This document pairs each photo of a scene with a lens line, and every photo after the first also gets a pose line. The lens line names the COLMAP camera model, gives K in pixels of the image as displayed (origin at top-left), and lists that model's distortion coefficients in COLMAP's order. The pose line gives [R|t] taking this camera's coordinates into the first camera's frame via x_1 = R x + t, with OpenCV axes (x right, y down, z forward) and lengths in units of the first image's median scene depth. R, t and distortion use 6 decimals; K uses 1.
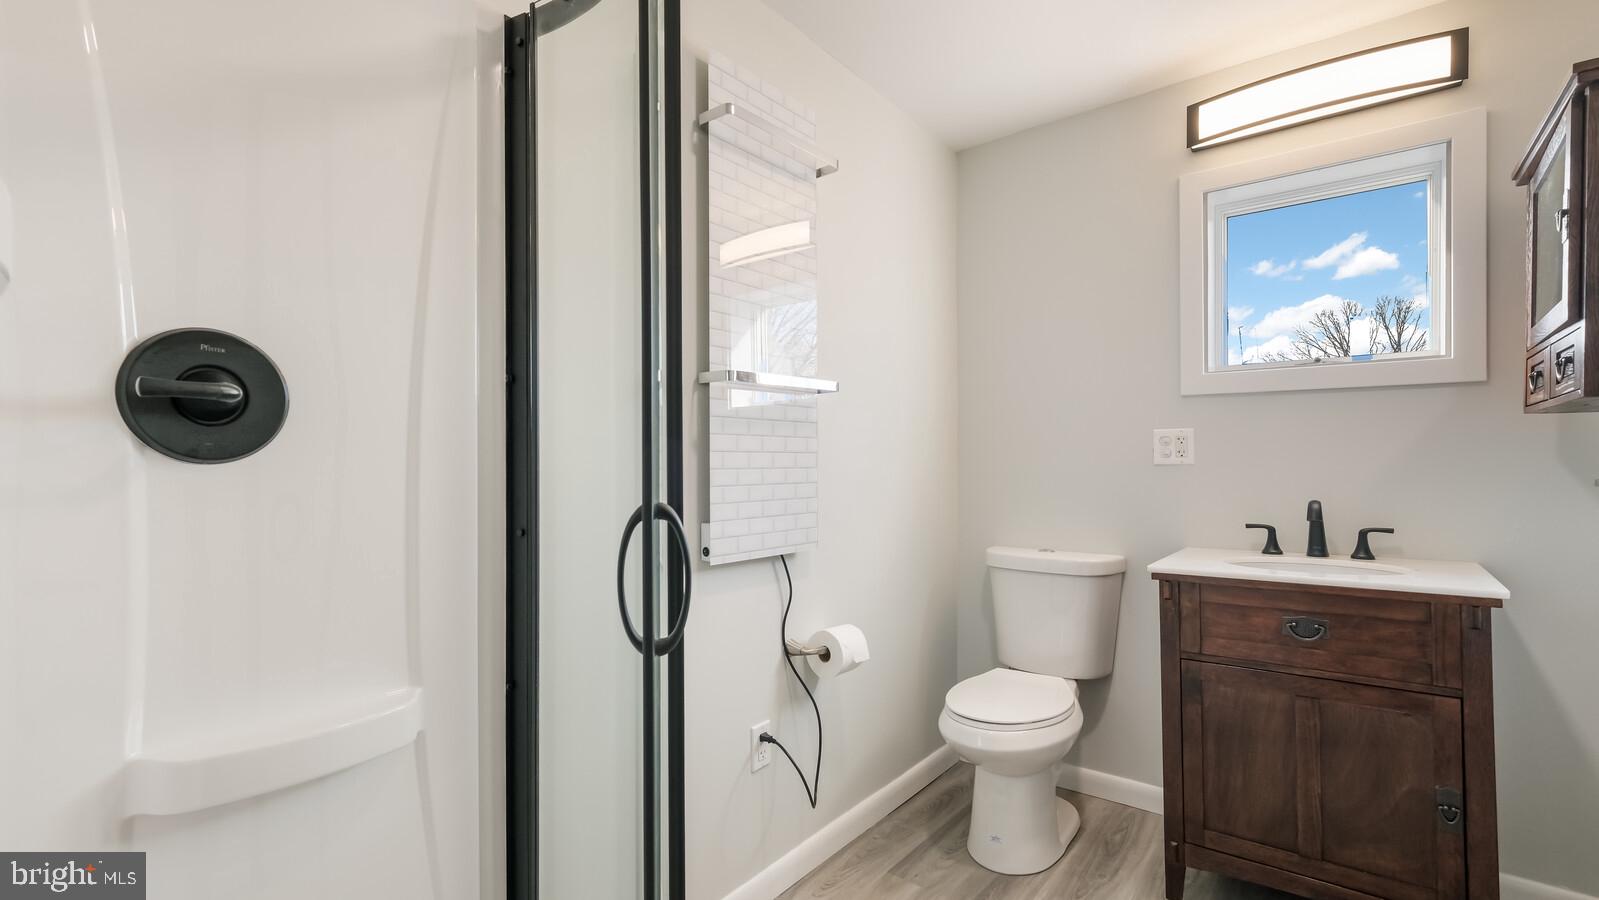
lens RADIAL K [[706.5, 0, 805.5], [0, 706.5, 459.3], [0, 0, 1]] dist [0.001989, -0.001156]
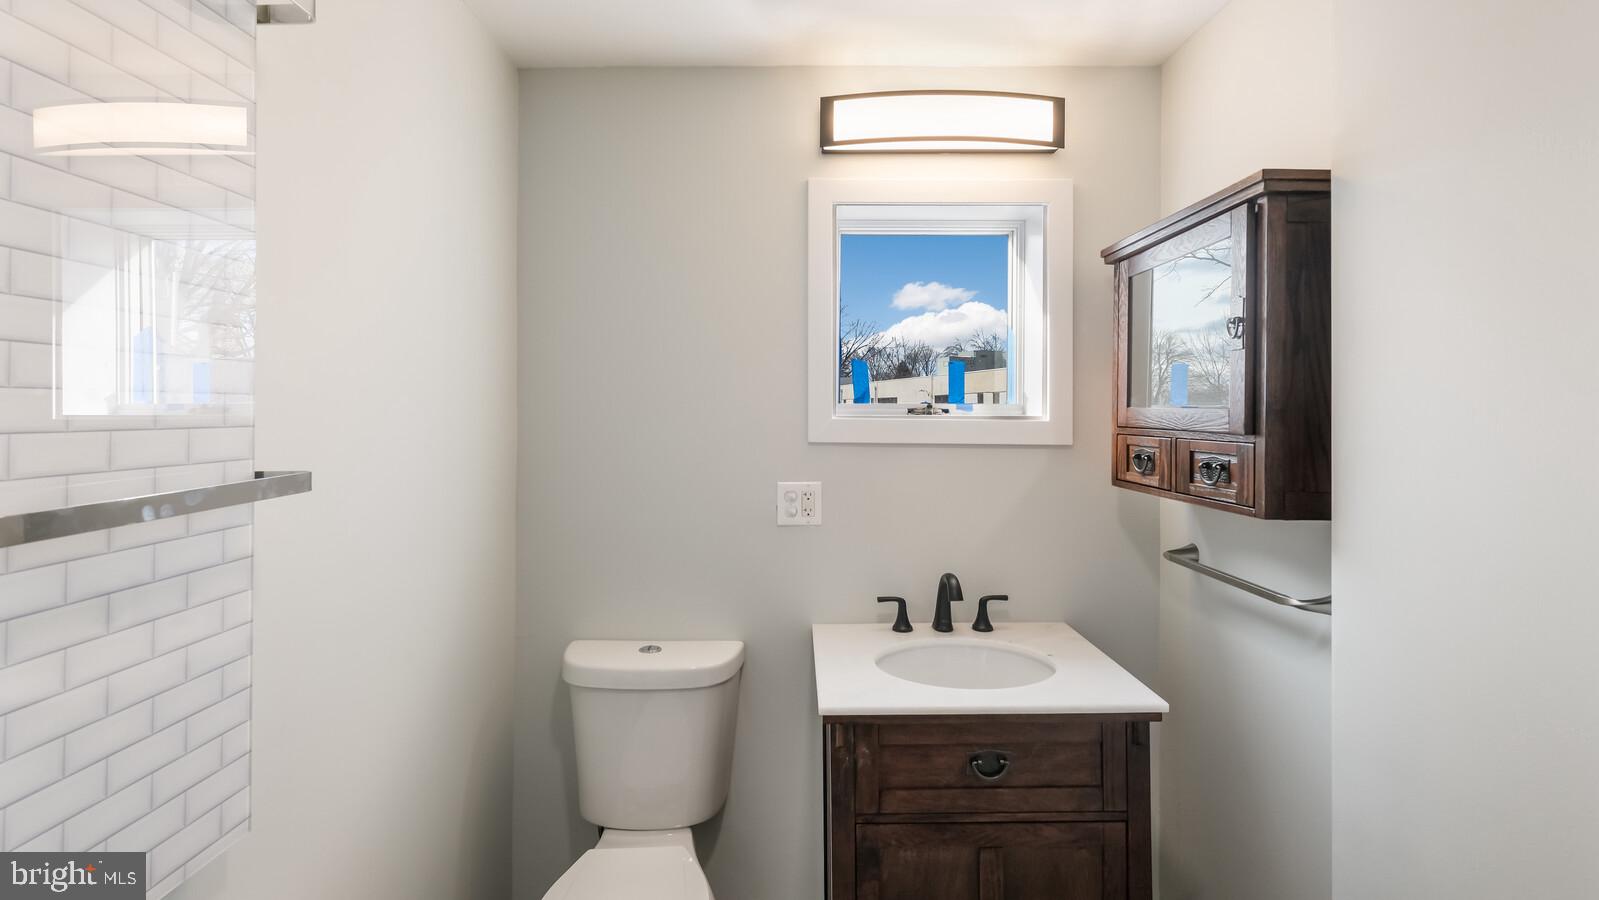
lens RADIAL K [[706.5, 0, 798.8], [0, 706.5, 412.6], [0, 0, 1]] dist [0.001989, -0.001156]
pose [[0.787563, 0.010014, 0.616152, 0.011882], [-0.011749, 0.999930, -0.001233, -0.149798], [-0.616122, -0.006268, 0.787626, 0.424700]]
